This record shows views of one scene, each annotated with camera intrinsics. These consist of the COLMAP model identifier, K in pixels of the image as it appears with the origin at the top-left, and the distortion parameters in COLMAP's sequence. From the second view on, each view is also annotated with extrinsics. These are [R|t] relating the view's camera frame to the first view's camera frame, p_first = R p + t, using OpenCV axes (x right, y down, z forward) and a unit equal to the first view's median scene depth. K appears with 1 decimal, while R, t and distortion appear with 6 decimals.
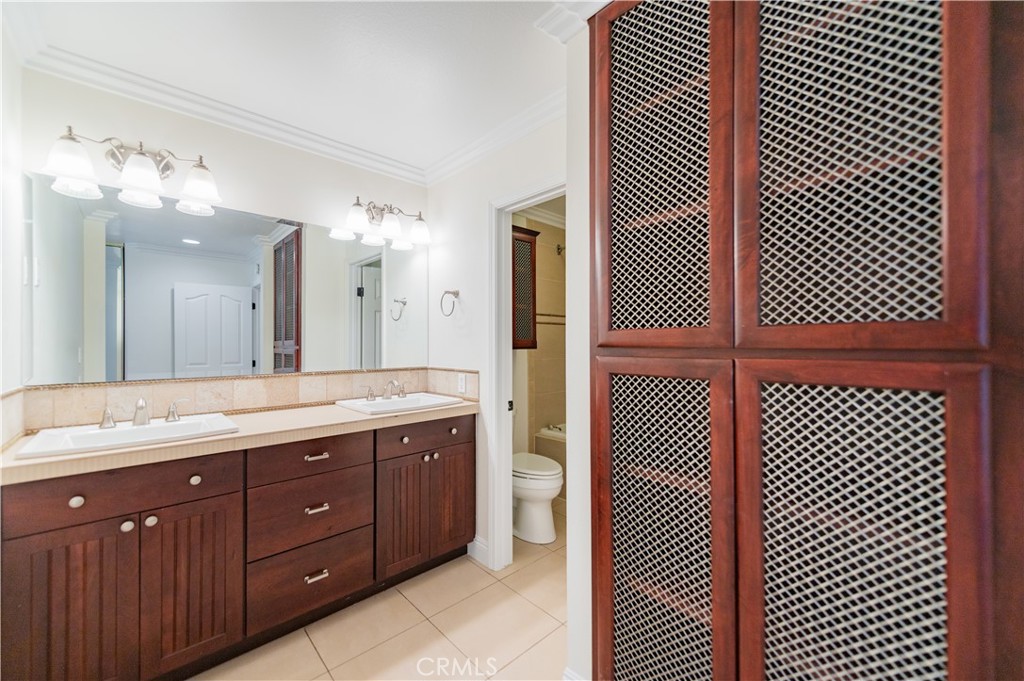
lens RADIAL K [[399.2, 0, 513.5], [0, 399.2, 331.7], [0, 0, 1]] dist [0.002505, -0.000104]
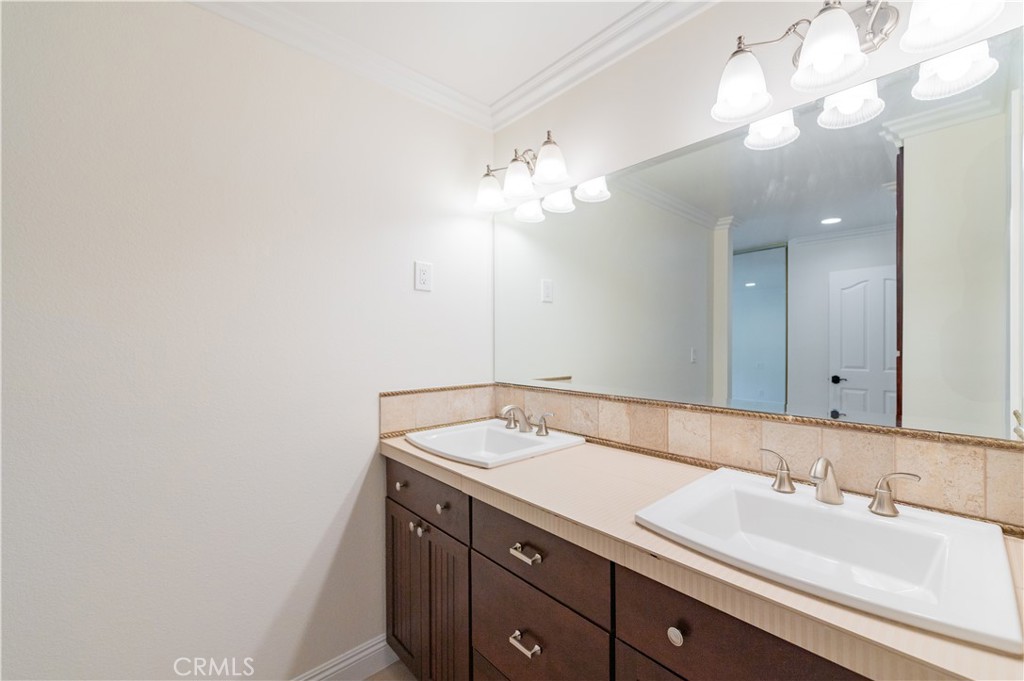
lens RADIAL K [[399.2, 0, 513.5], [0, 399.2, 331.7], [0, 0, 1]] dist [0.002505, -0.000104]
pose [[0.019898, -0.000866, -0.999802, 0.066104], [0.019304, 0.999814, -0.000482, -0.012622], [0.999616, -0.019290, 0.019911, 0.899192]]
